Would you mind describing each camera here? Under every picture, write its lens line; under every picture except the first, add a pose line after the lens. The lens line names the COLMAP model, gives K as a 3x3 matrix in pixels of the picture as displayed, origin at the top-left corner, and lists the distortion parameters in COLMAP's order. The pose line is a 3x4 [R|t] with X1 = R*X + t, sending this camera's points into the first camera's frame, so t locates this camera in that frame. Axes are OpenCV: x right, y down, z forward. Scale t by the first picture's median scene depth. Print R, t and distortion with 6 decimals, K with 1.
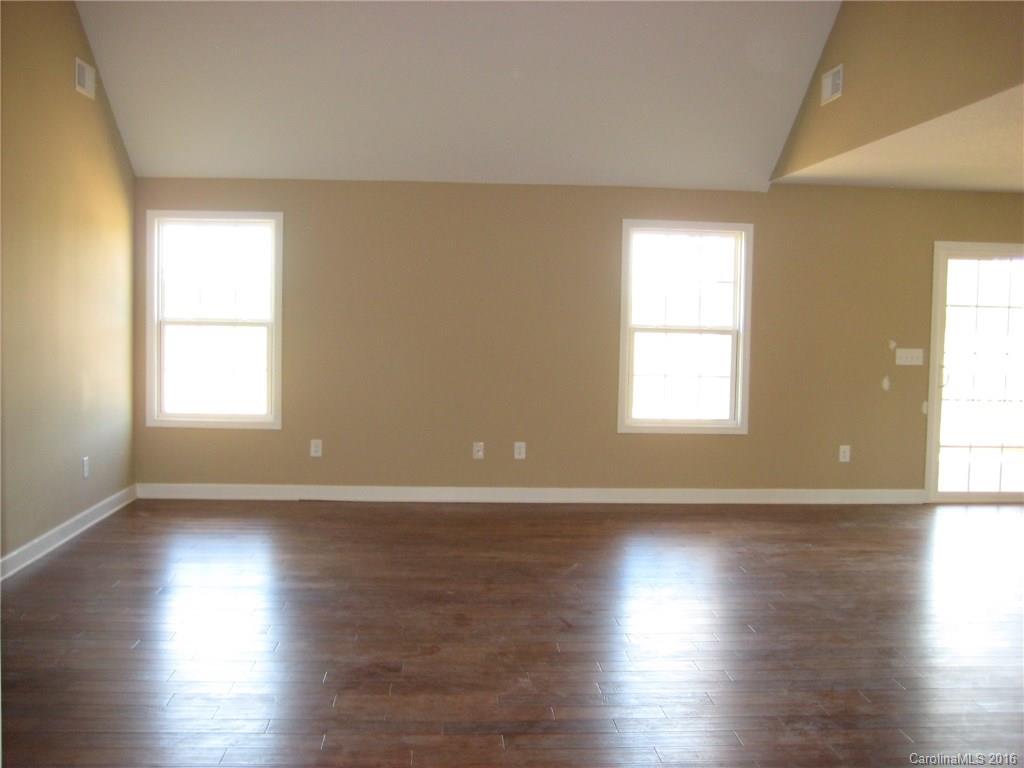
lens RADIAL K [[1065.5, 0, 512.0], [0, 1065.5, 384.0], [0, 0, 1]] dist [-0.161872, 0.212376]
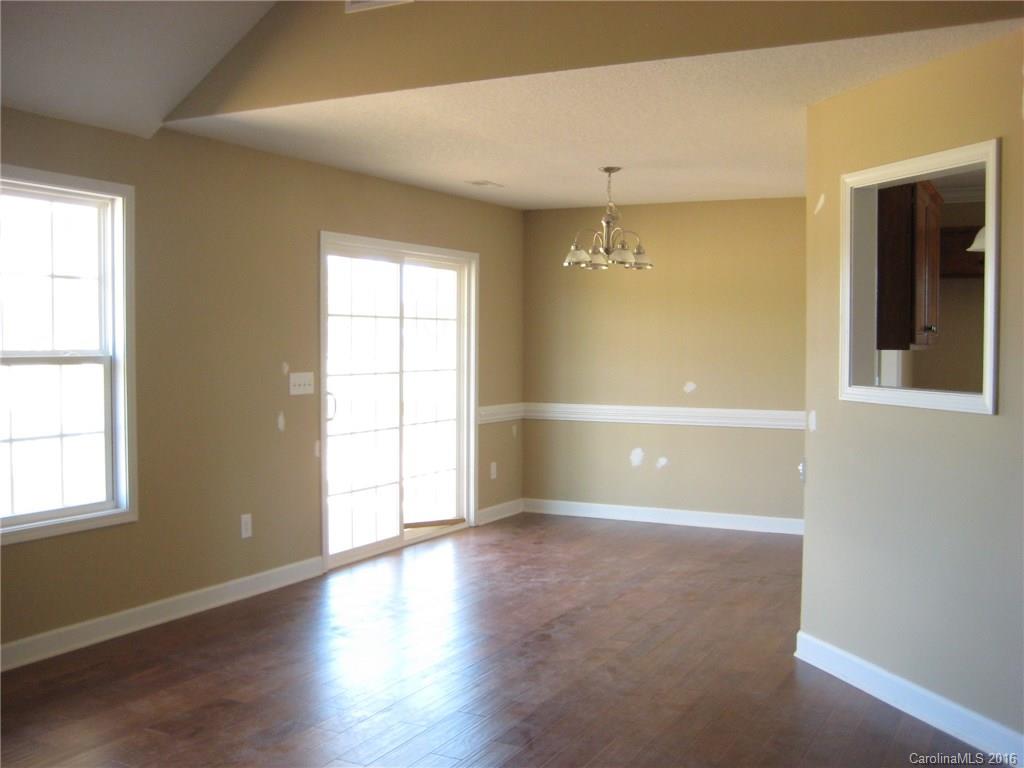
lens RADIAL K [[1065.5, 0, 512.0], [0, 1065.5, 384.0], [0, 0, 1]] dist [-0.161872, 0.212376]
pose [[0.518337, -0.052283, 0.853576, -0.187594], [0.062430, 0.997780, 0.023205, -0.033764], [-0.852894, 0.041261, 0.520451, 0.478734]]
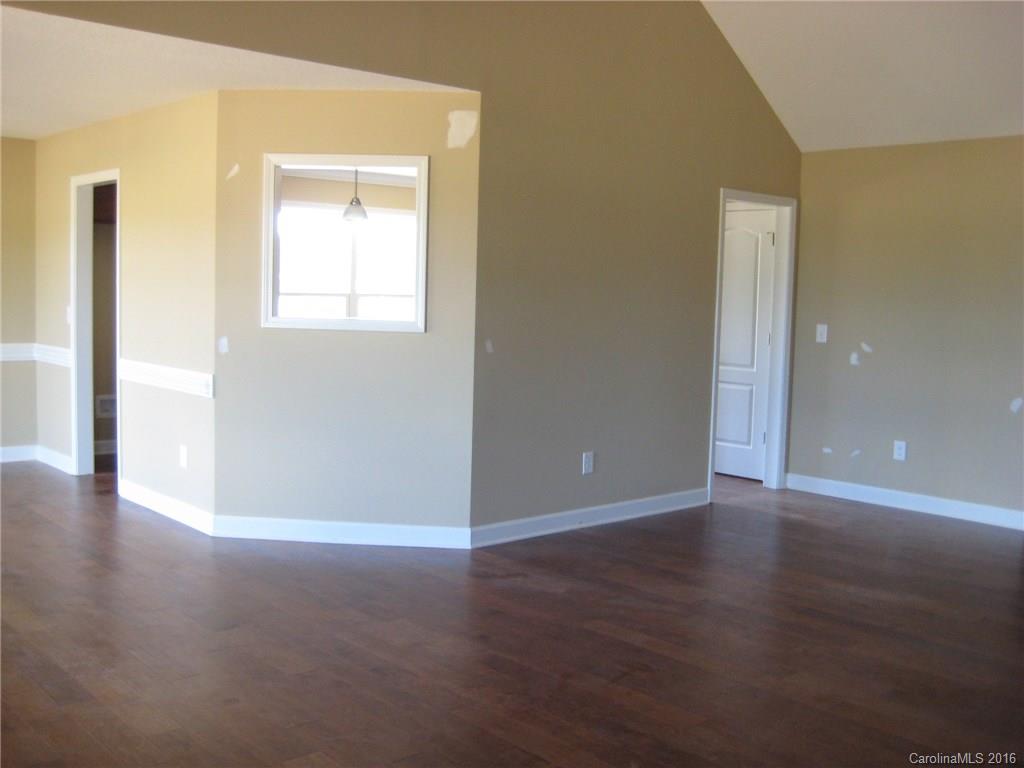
lens RADIAL K [[1065.5, 0, 512.0], [0, 1065.5, 384.0], [0, 0, 1]] dist [-0.161872, 0.212376]
pose [[-0.616313, -0.106925, 0.780209, -0.295621], [0.010765, 0.989503, 0.144111, -0.064925], [-0.787428, 0.097216, -0.608692, 0.917215]]
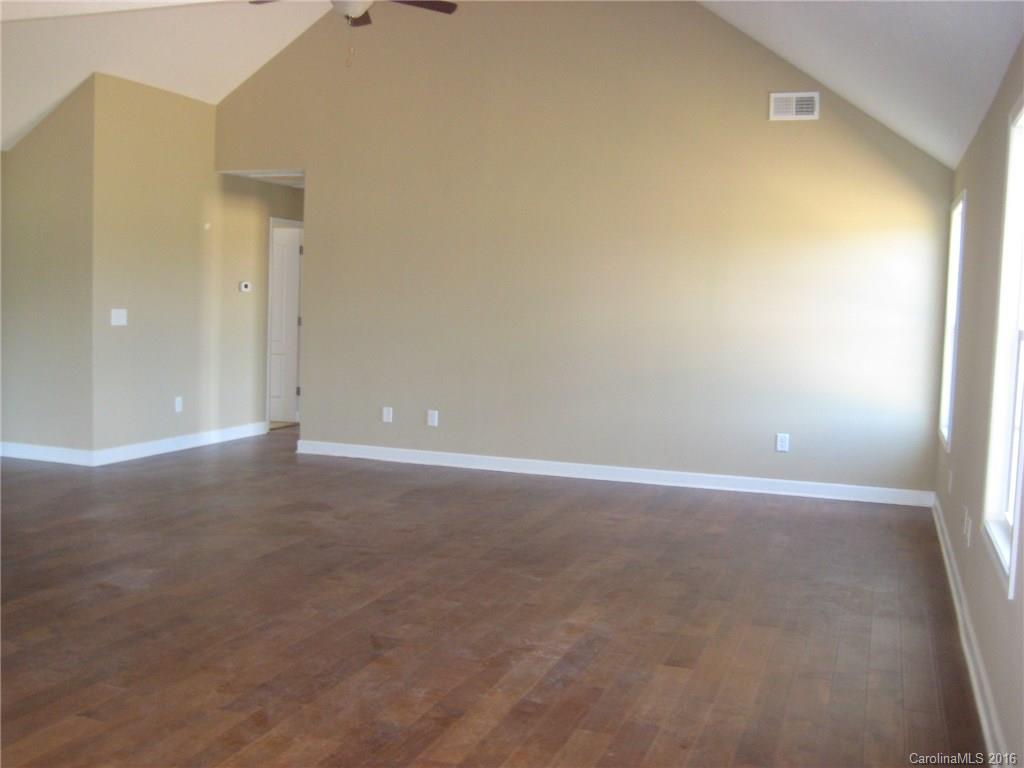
lens RADIAL K [[1065.5, 0, 512.0], [0, 1065.5, 384.0], [0, 0, 1]] dist [-0.161872, 0.212376]
pose [[-0.398389, 0.039646, -0.916359, 0.642120], [-0.102429, 0.990893, 0.087402, -0.047122], [0.911479, 0.128681, -0.390700, 0.965515]]
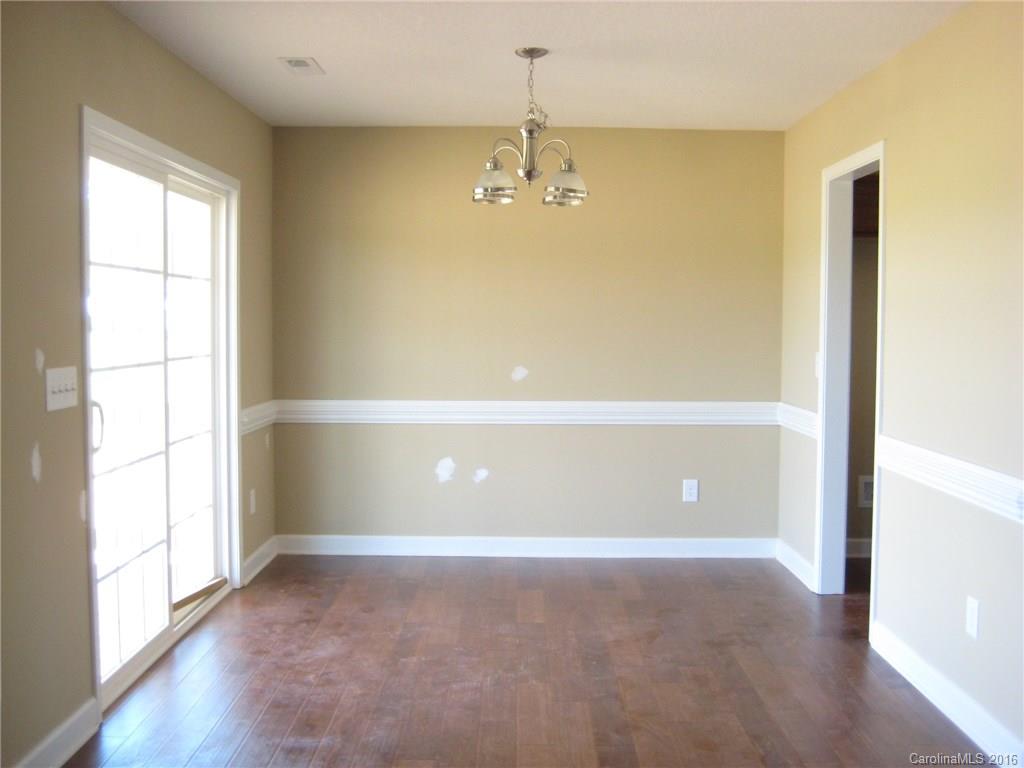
lens RADIAL K [[1065.5, 0, 512.0], [0, 1065.5, 384.0], [0, 0, 1]] dist [-0.161872, 0.212376]
pose [[0.076048, -0.078839, 0.993982, -0.000354], [0.062268, 0.995299, 0.074180, -0.046129], [-0.995158, 0.056253, 0.080599, 0.798039]]
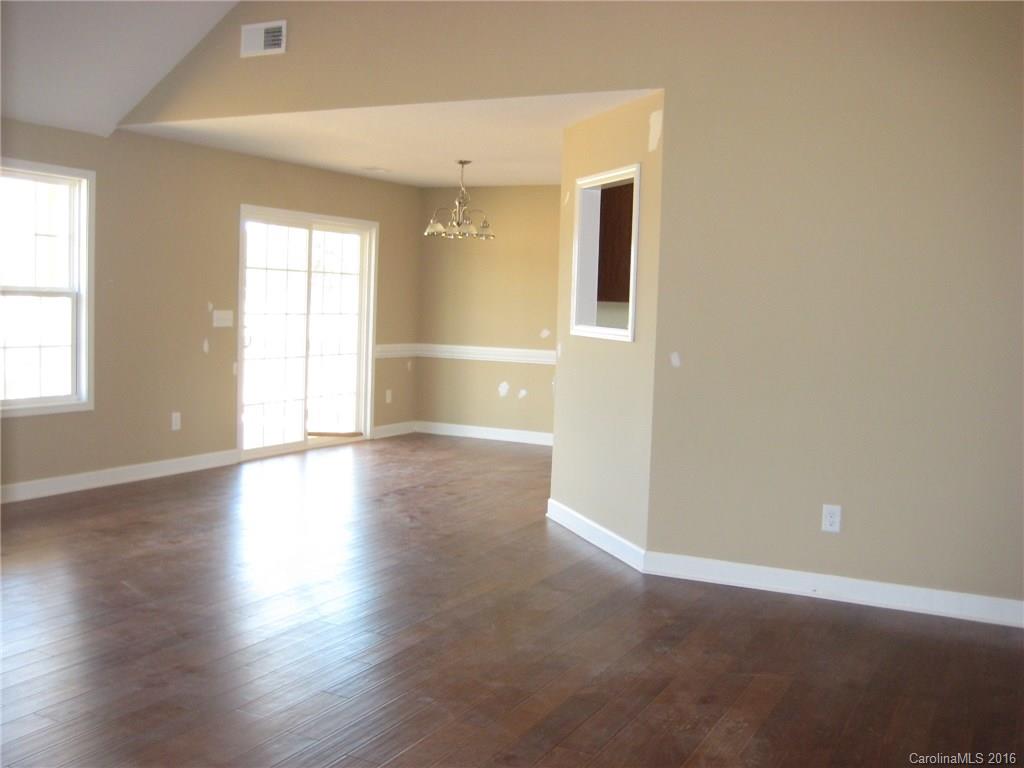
lens RADIAL K [[1065.5, 0, 512.0], [0, 1065.5, 384.0], [0, 0, 1]] dist [-0.161872, 0.212376]
pose [[0.514103, -0.068294, 0.855006, -0.341391], [0.032352, 0.997660, 0.060235, -0.015176], [-0.857118, -0.003306, 0.515109, 0.246403]]
